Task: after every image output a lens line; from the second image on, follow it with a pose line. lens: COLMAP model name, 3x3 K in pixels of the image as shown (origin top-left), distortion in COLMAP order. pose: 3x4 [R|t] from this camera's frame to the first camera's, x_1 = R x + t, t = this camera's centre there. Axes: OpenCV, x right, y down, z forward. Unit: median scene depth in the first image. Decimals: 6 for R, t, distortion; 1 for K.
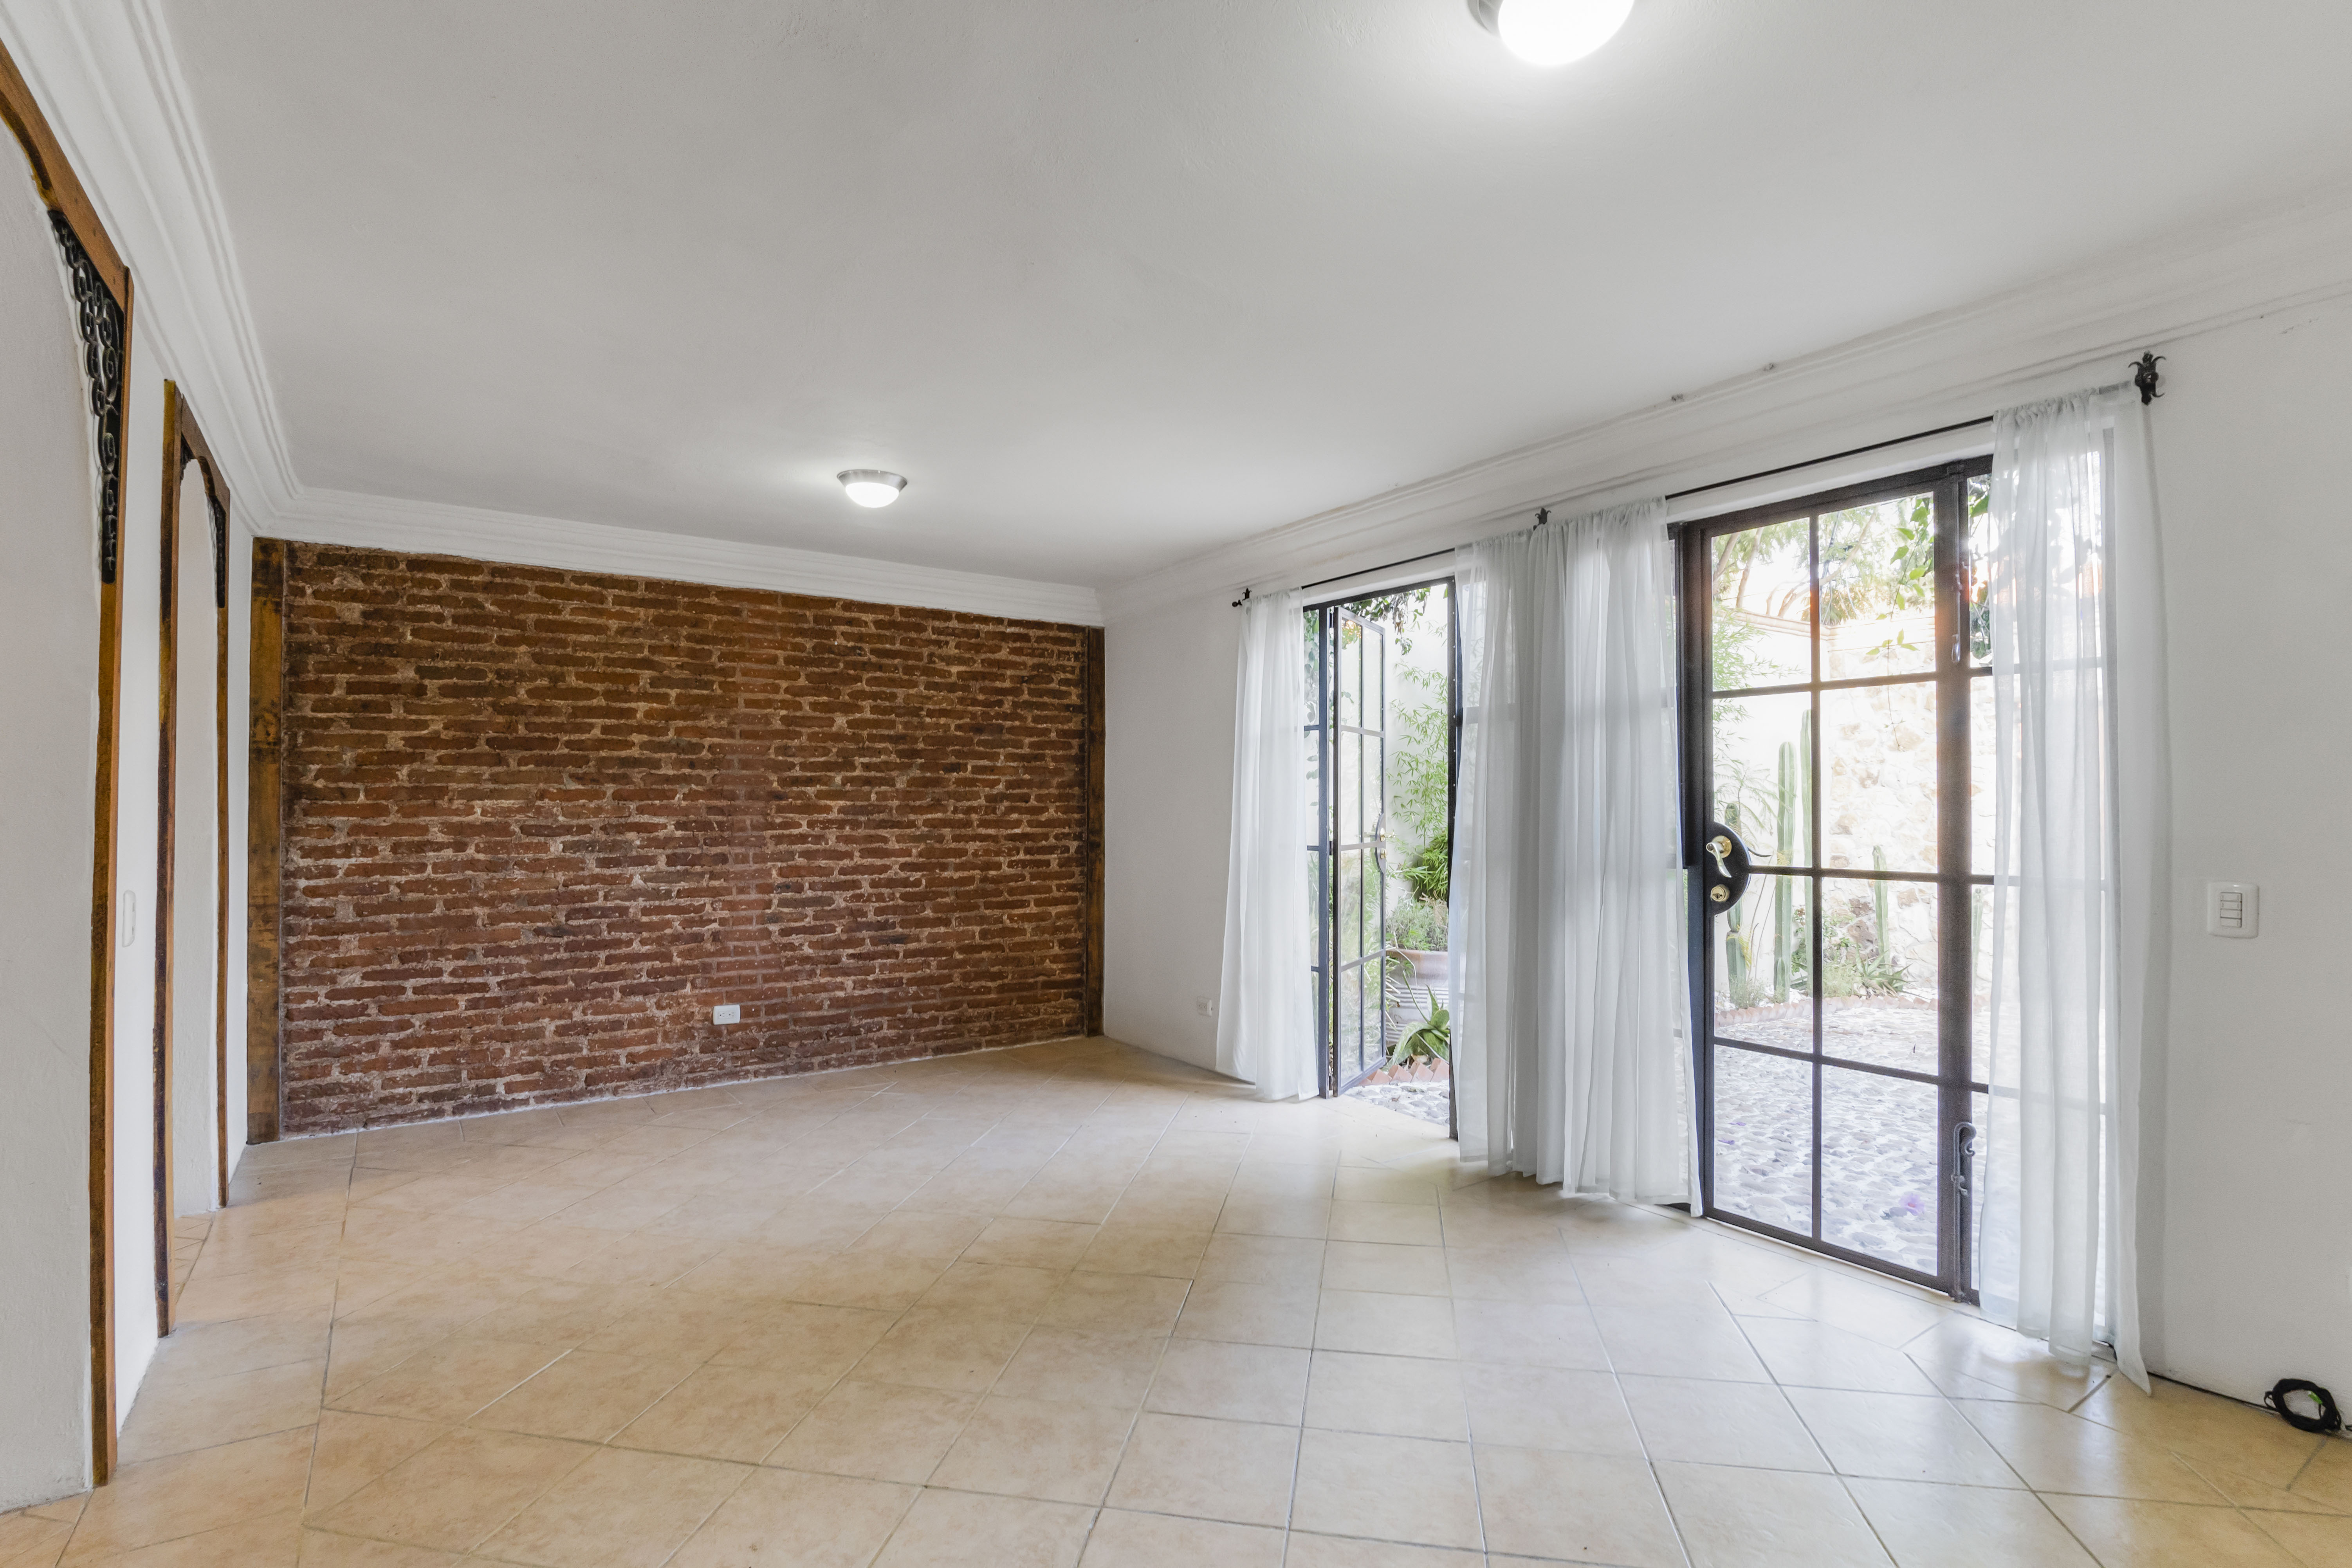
lens RADIAL K [[1145.1, 0, 1176.0], [0, 1145.1, 784.0], [0, 0, 1]] dist [-0.019897, 0.000035]
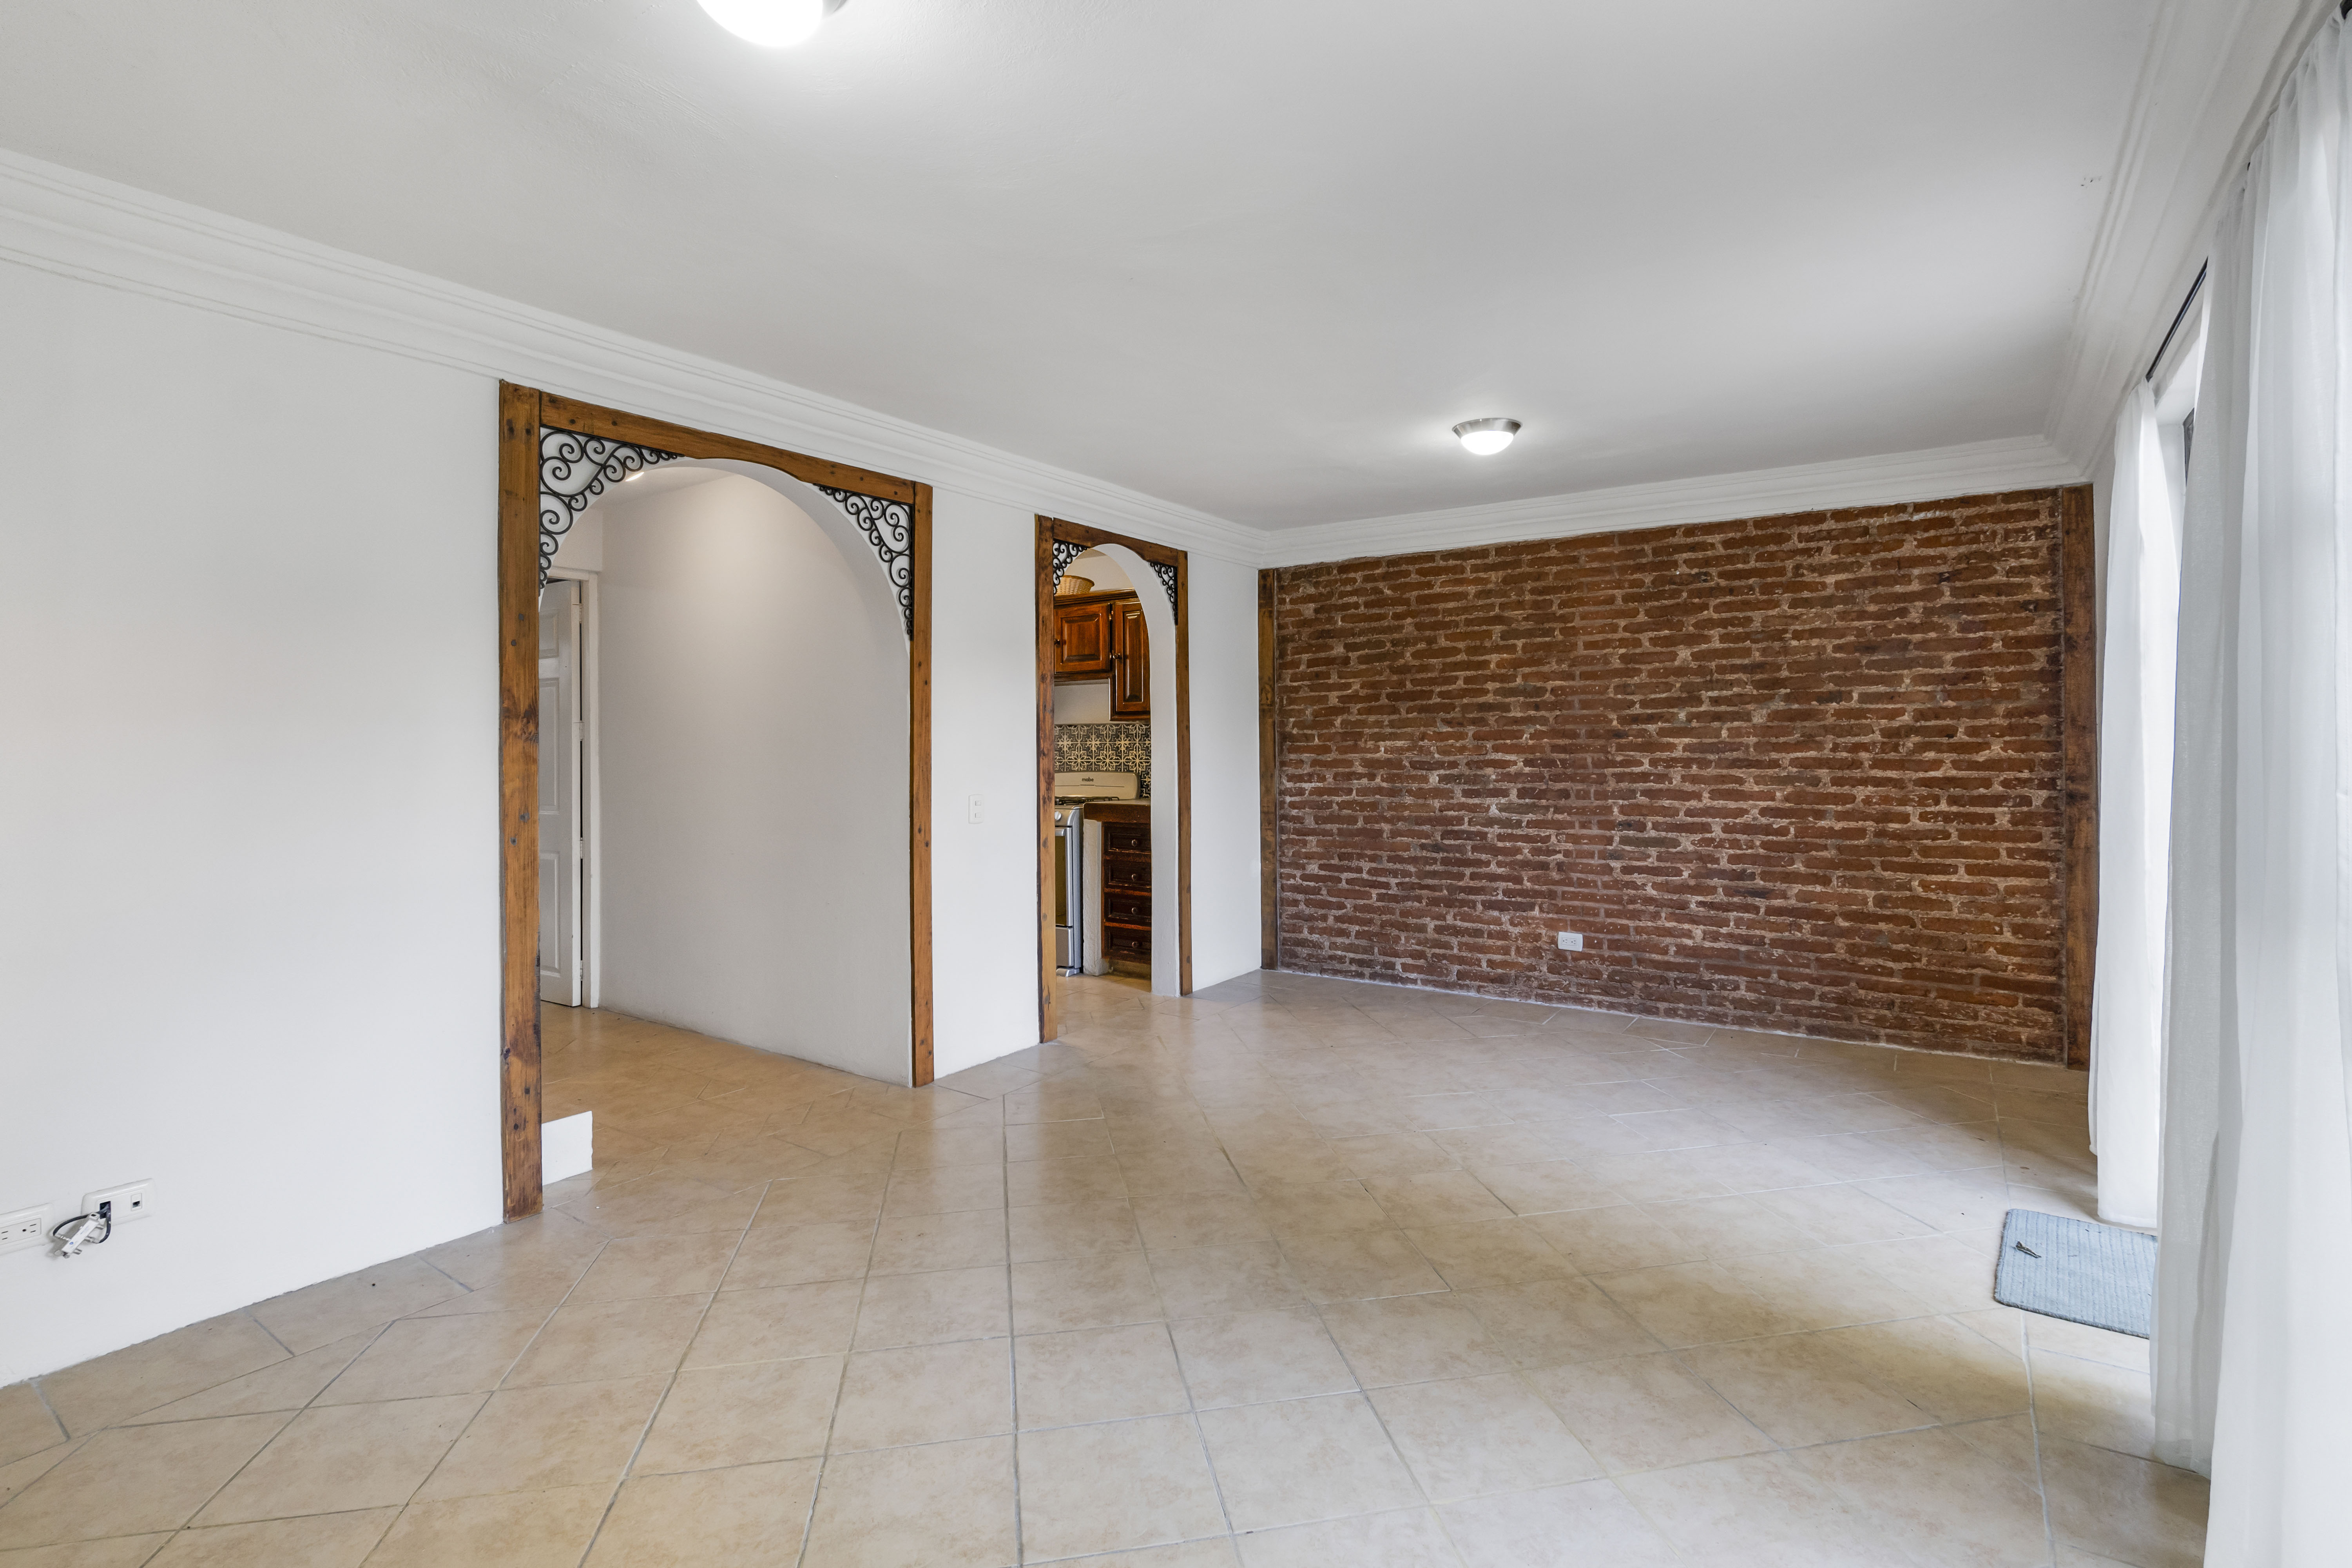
lens RADIAL K [[1104.7, 0, 1190.3], [0, 1104.7, 726.7], [0, 0, 1]] dist [-0.002883, -0.000143]
pose [[0.361044, -0.017280, -0.932389, 0.470690], [0.026809, 0.999607, -0.008145, 0.002041], [0.932163, -0.022055, 0.361366, 0.327052]]
